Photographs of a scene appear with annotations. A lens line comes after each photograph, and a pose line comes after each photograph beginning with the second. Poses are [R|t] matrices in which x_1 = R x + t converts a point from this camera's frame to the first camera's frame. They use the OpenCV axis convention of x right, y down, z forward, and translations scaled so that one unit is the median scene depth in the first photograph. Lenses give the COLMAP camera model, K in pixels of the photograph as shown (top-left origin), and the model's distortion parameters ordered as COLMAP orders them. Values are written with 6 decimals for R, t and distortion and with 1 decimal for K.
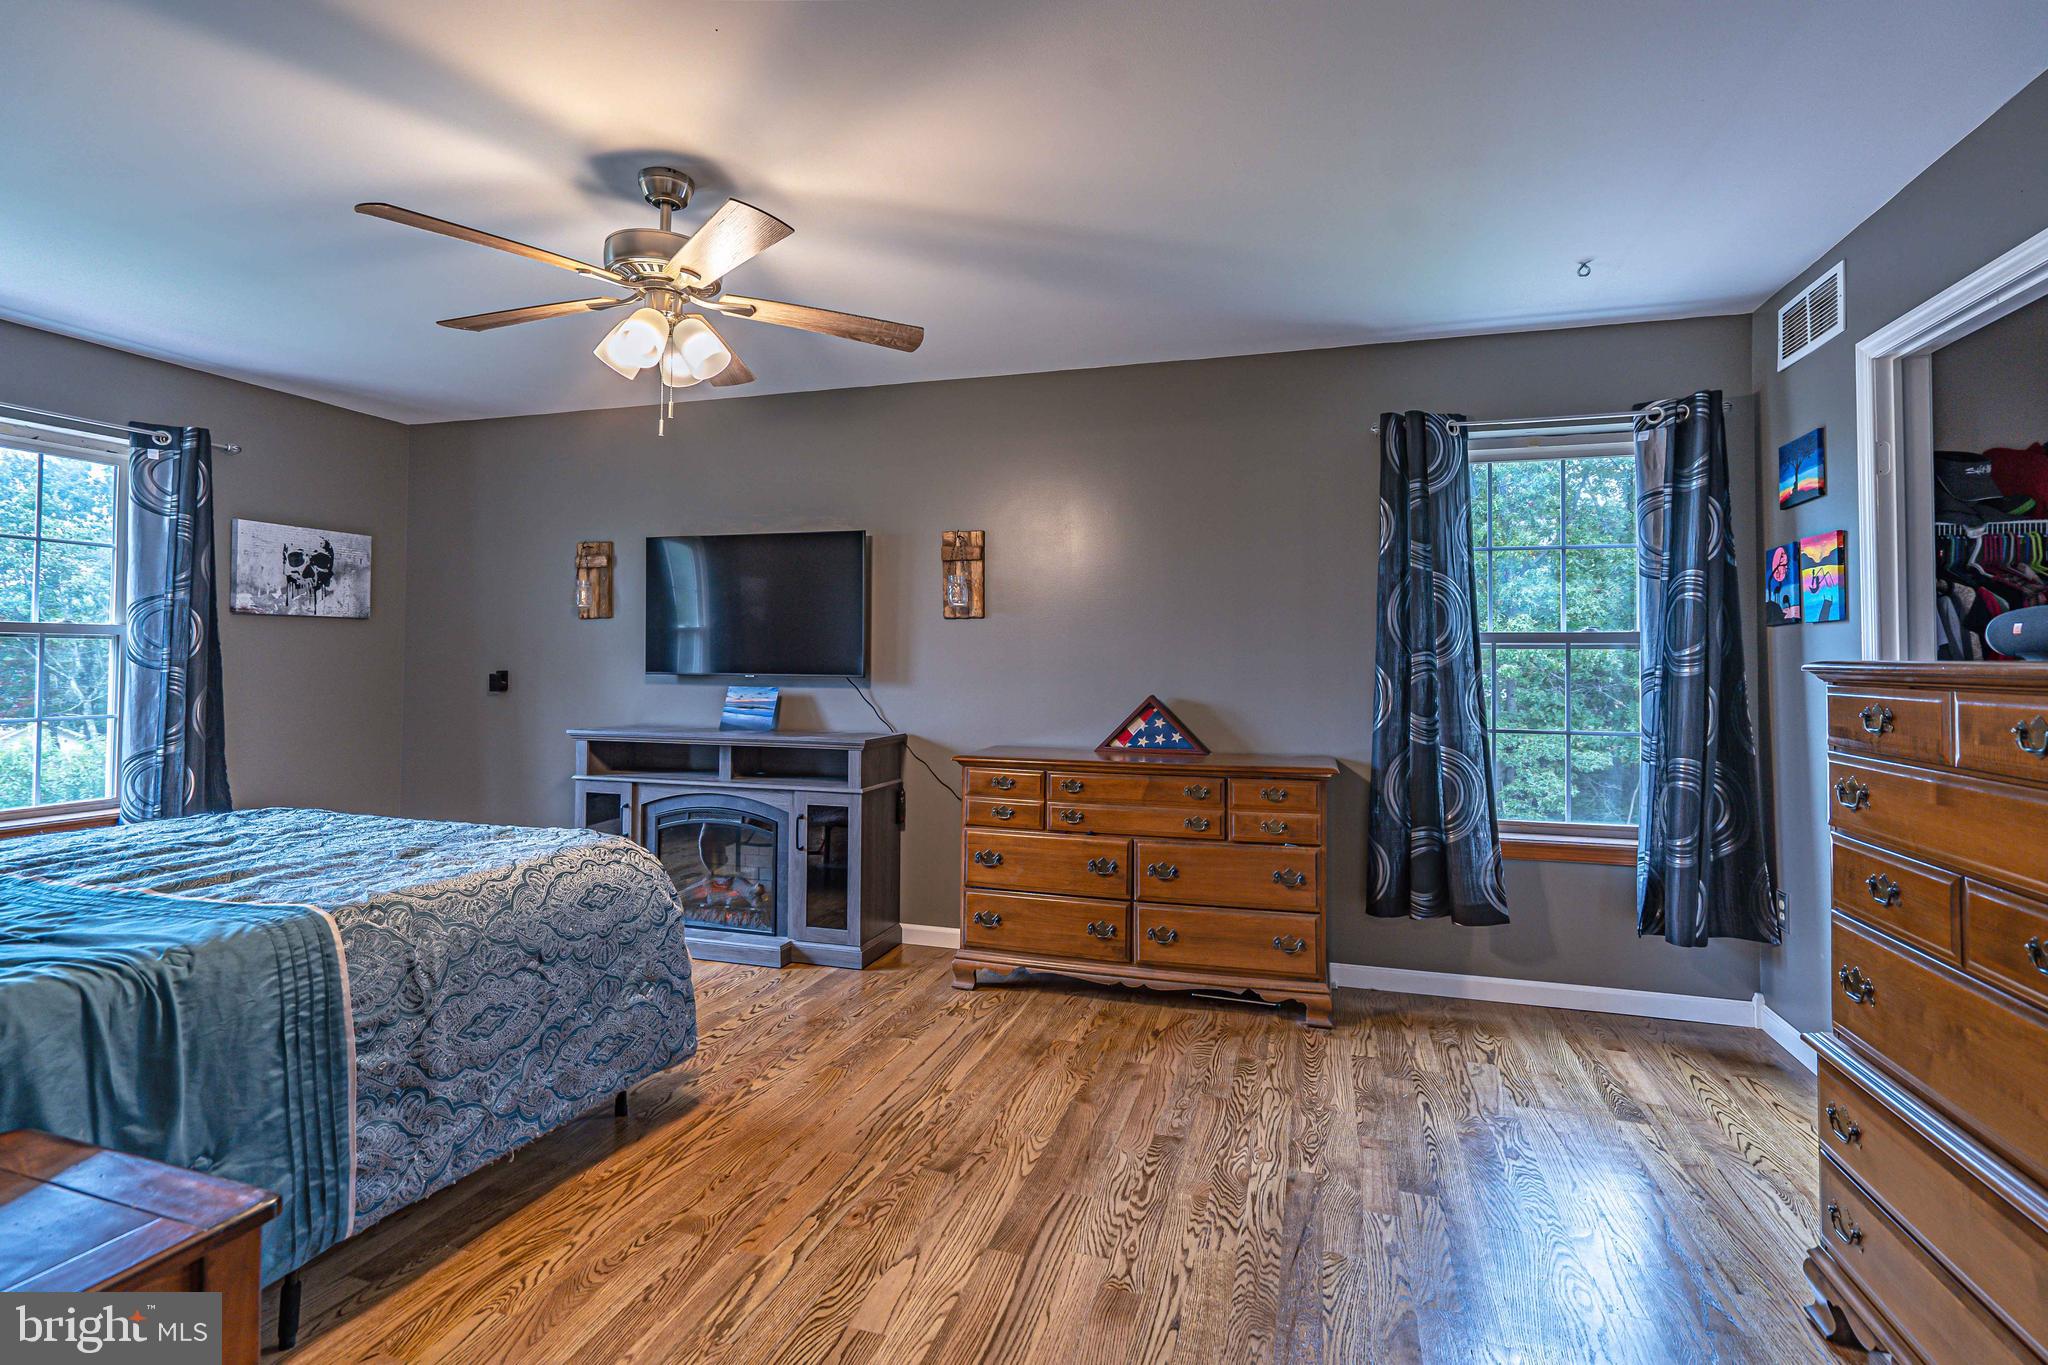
lens RADIAL K [[934.5, 0, 1058.0], [0, 934.5, 643.7], [0, 0, 1]] dist [-0.001900, 0.000772]
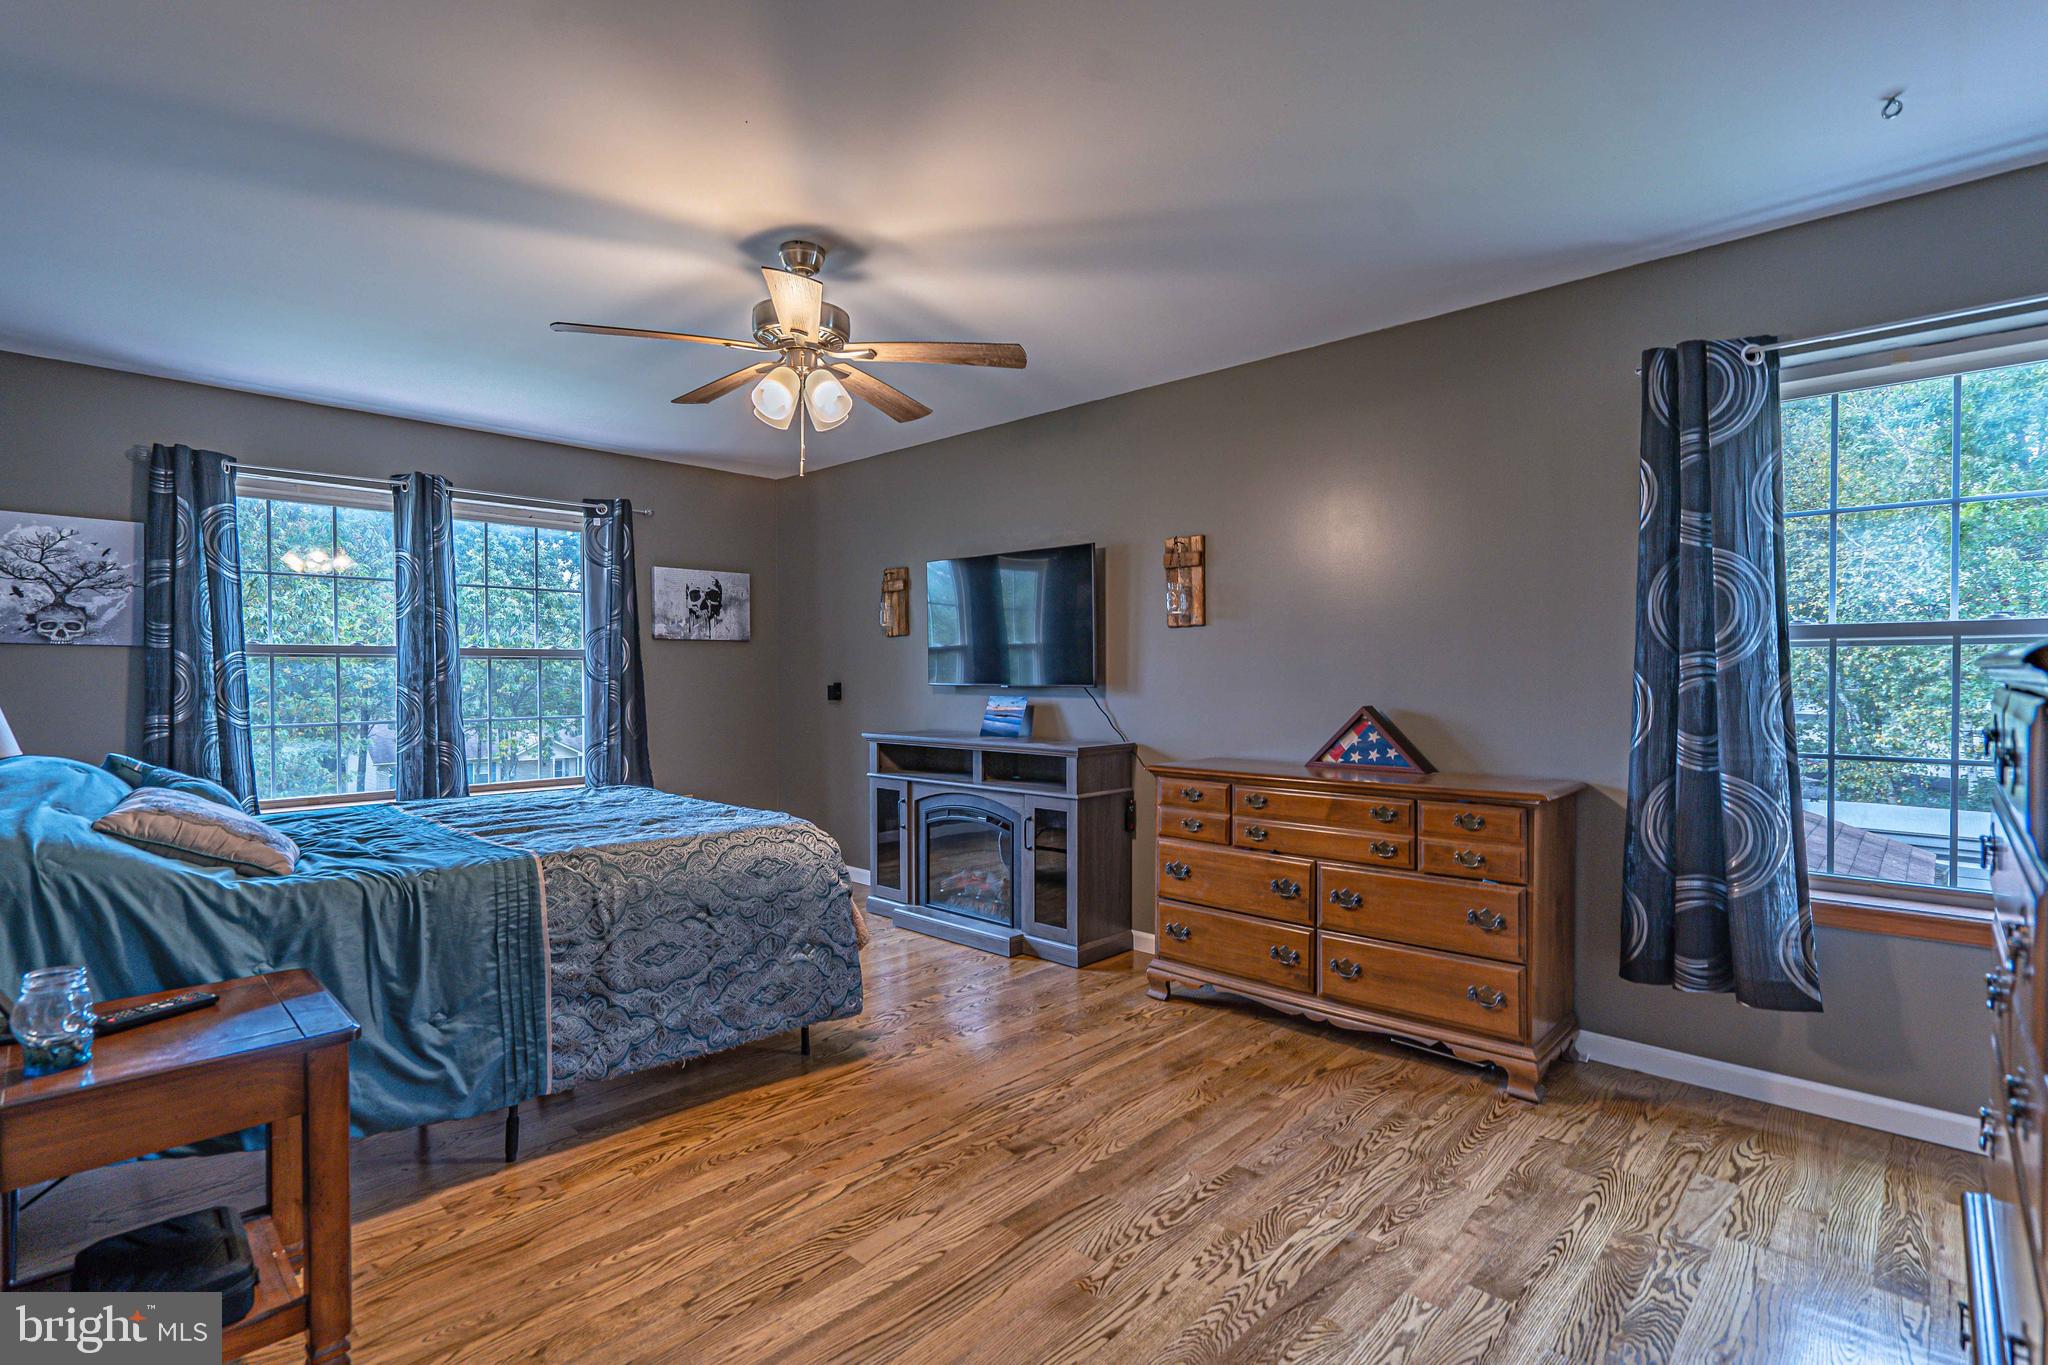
lens RADIAL K [[971.3, 0, 1064.8], [0, 971.3, 688.4], [0, 0, 1]] dist [0.001743, 0.000762]
pose [[0.897101, -0.001506, -0.441823, 0.272791], [0.016019, 0.999448, 0.029120, 0.007023], [0.441535, -0.033201, 0.896630, 0.038689]]
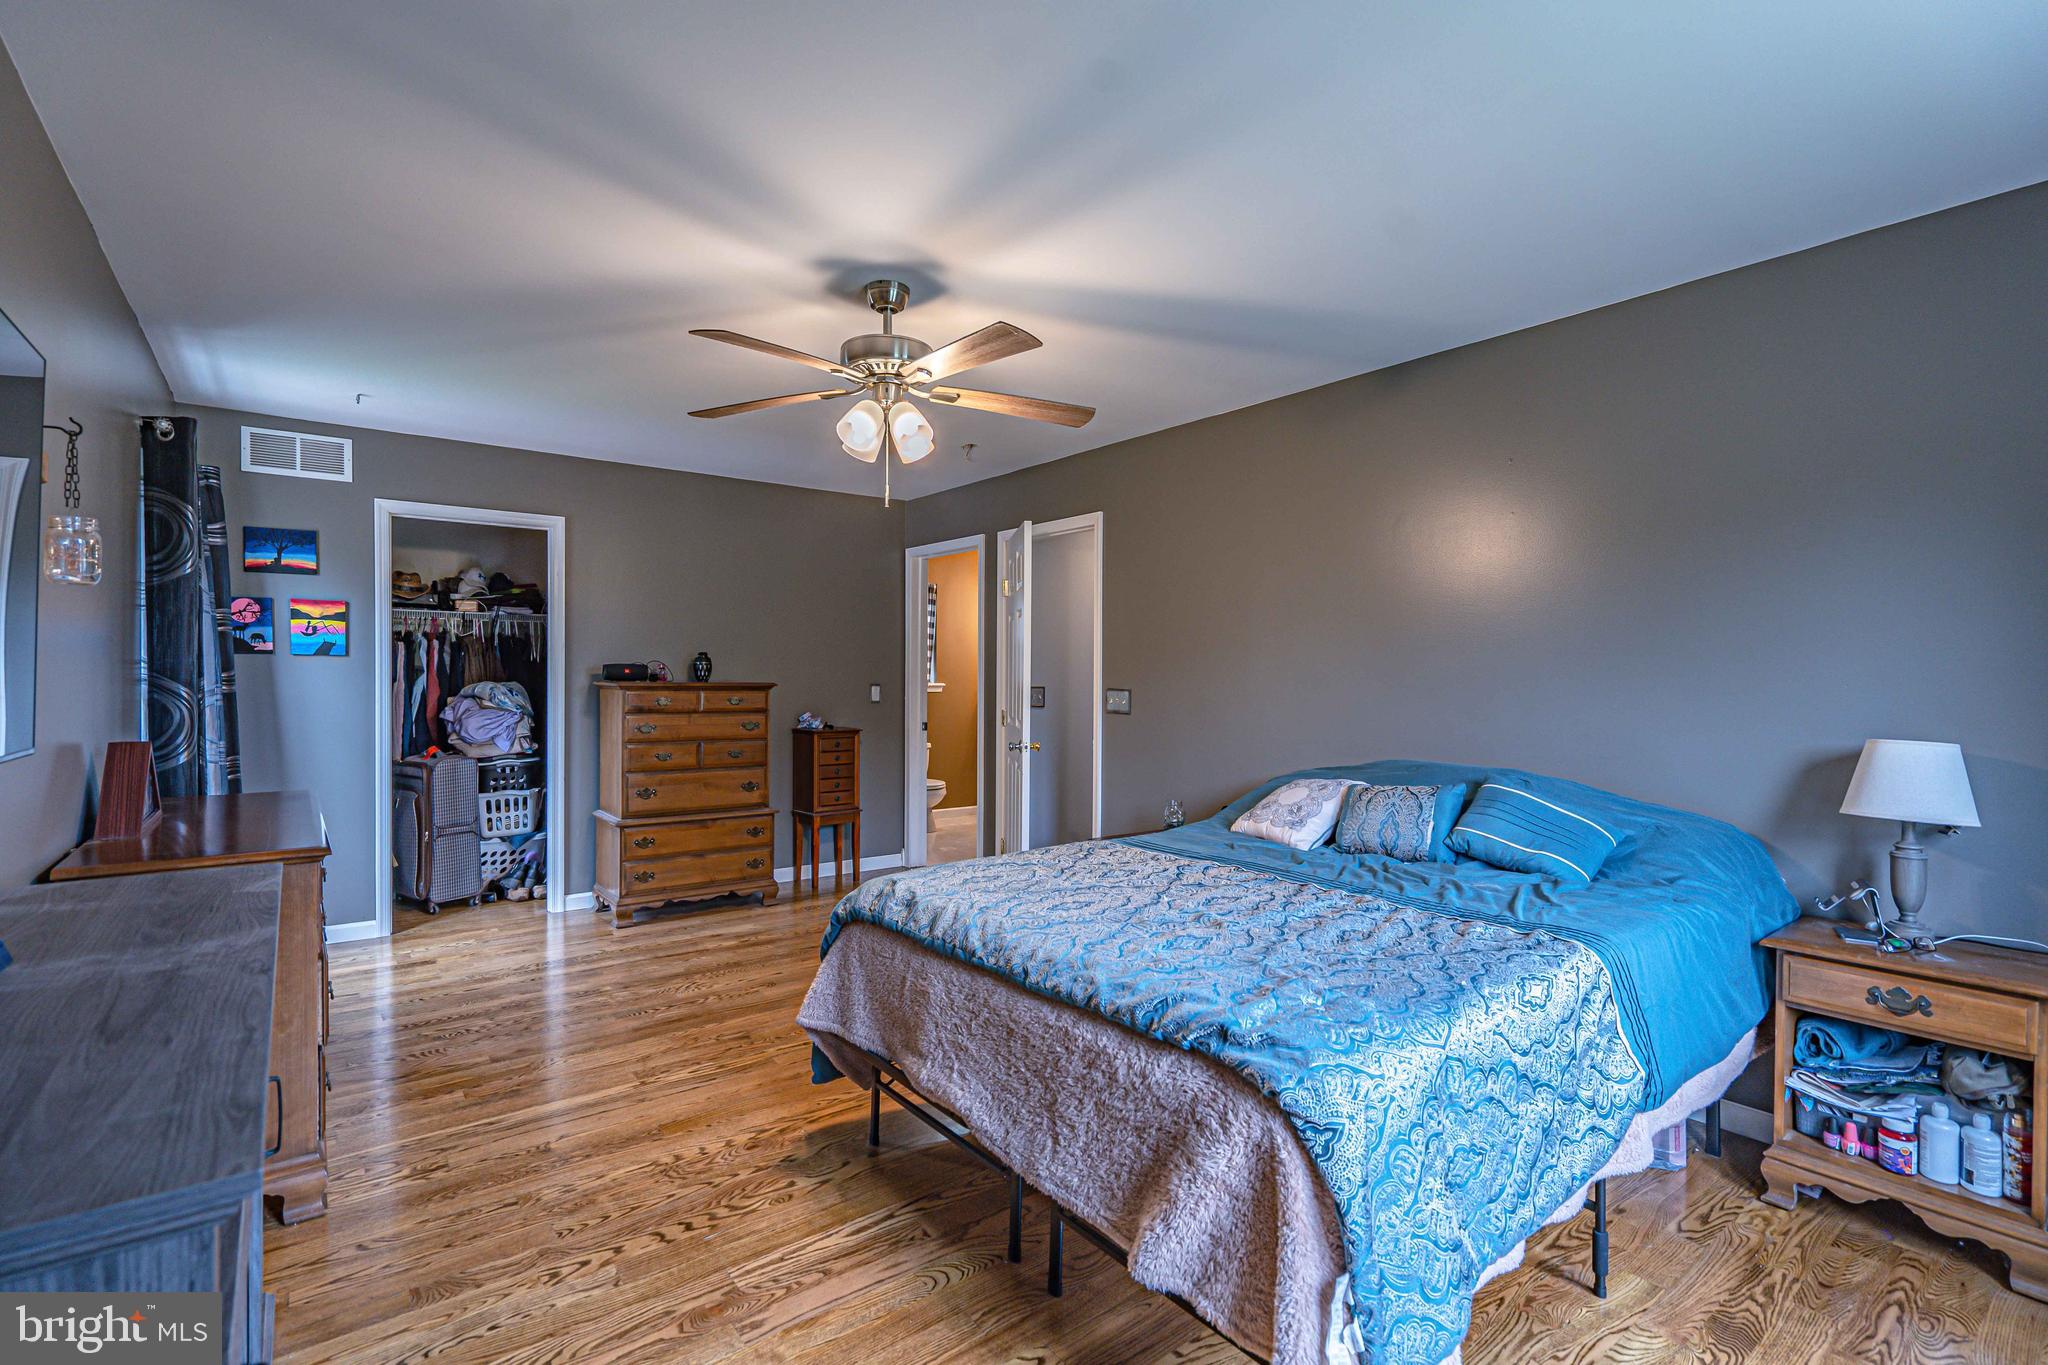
lens RADIAL K [[940.0, 0, 1019.9], [0, 940.0, 677.0], [0, 0, 1]] dist [-0.000392, 0.000292]
pose [[-0.799640, -0.003608, 0.600469, -0.868191], [-0.016879, 0.999722, -0.016470, 0.015563], [-0.600243, -0.023306, -0.799478, 1.253102]]
